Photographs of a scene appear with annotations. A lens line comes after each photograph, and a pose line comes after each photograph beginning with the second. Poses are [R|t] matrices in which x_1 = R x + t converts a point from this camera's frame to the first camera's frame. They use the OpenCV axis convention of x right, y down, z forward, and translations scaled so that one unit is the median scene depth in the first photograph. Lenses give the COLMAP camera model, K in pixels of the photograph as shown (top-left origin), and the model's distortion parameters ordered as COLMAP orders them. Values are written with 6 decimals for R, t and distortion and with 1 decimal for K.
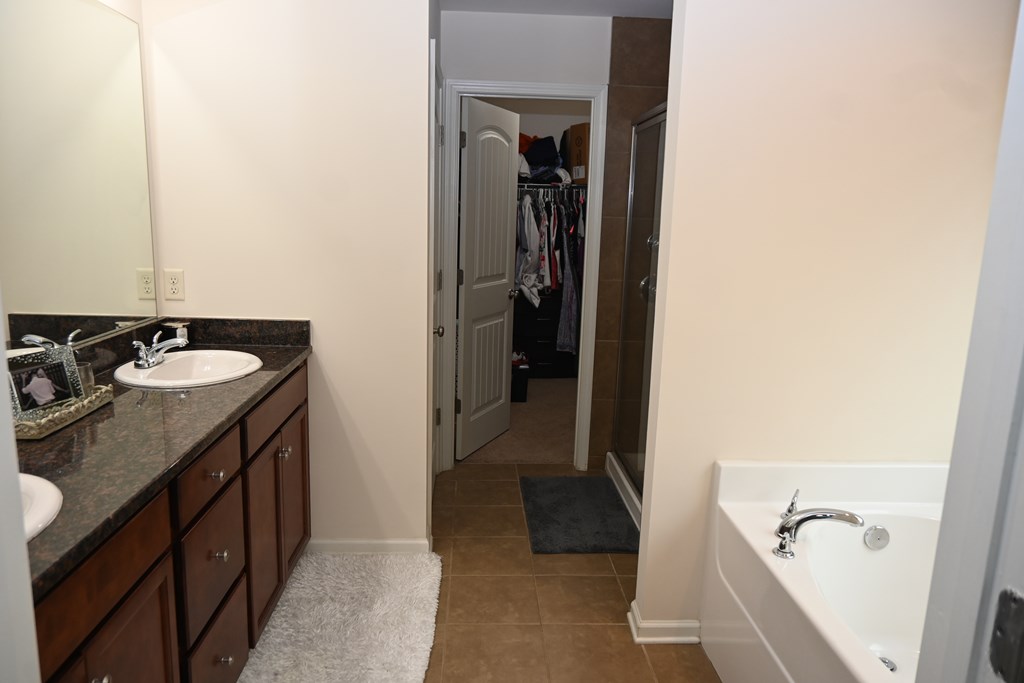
lens RADIAL K [[706.0, 0, 512.0], [0, 706.0, 341.5], [0, 0, 1]] dist [0.006108, -0.001713]
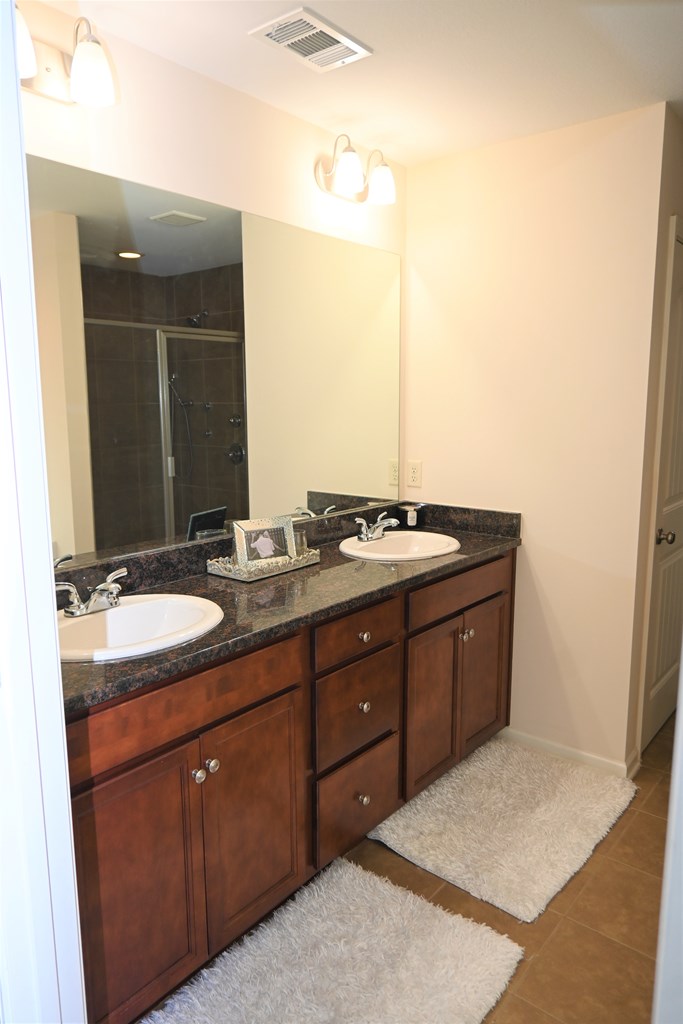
lens RADIAL K [[706.0, 0, 341.5], [0, 706.0, 512.0], [0, 0, 1]] dist [0.006108, -0.001713]
pose [[0.743122, 0.074912, -0.664950, 0.222449], [-0.098675, 0.995118, 0.001833, -0.009130], [0.661841, 0.064252, 0.746886, 0.066317]]
